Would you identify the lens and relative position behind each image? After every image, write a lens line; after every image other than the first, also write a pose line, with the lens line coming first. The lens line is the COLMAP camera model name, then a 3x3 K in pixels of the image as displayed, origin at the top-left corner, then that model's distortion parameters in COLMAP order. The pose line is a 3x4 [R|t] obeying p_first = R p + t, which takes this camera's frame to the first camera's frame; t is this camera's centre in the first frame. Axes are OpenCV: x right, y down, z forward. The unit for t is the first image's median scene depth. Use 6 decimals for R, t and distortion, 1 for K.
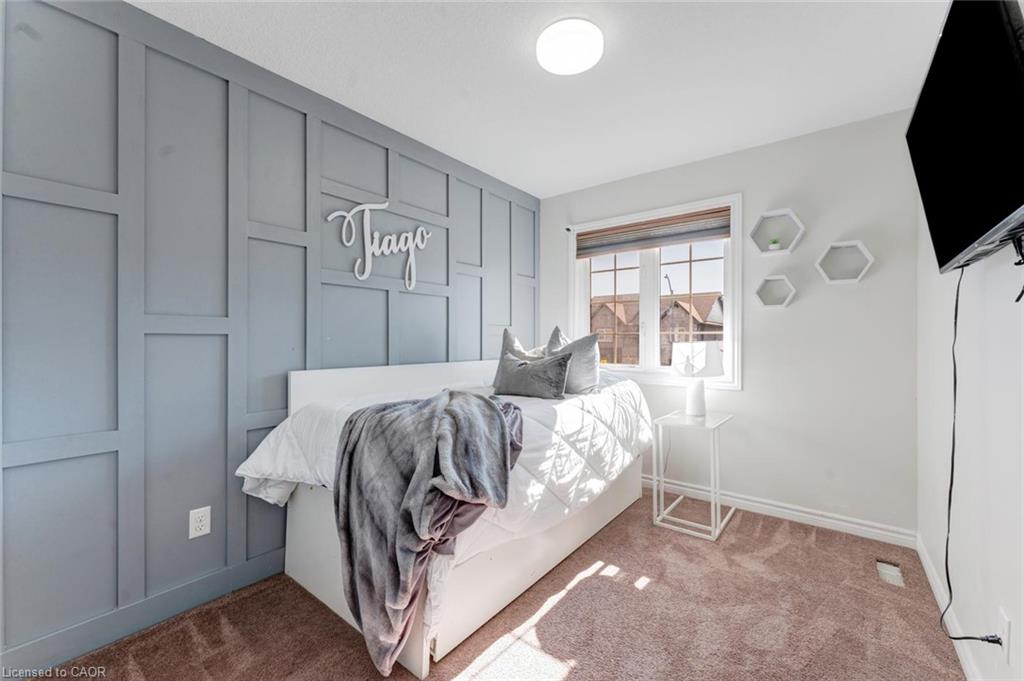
lens RADIAL K [[409.2, 0, 513.9], [0, 409.2, 338.4], [0, 0, 1]] dist [0.001670, -0.000528]
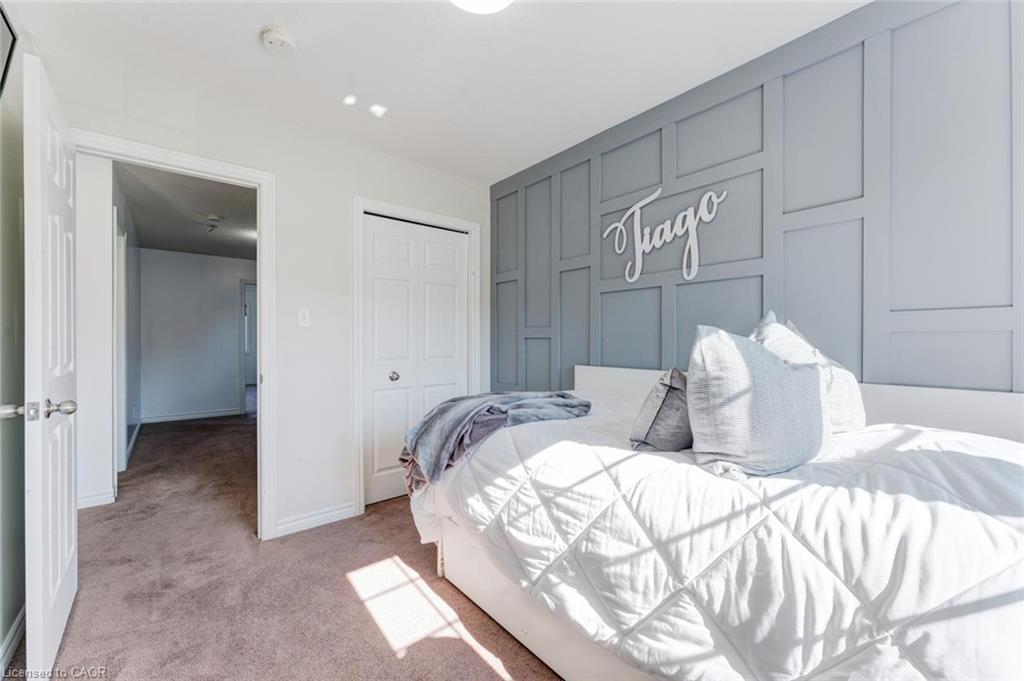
lens RADIAL K [[409.2, 0, 508.6], [0, 409.2, 336.7], [0, 0, 1]] dist [0.001670, -0.000528]
pose [[-0.212641, -0.007071, -0.977105, 0.691846], [0.005834, 0.999947, -0.008506, -0.001392], [0.977113, -0.007509, -0.212589, 0.935233]]
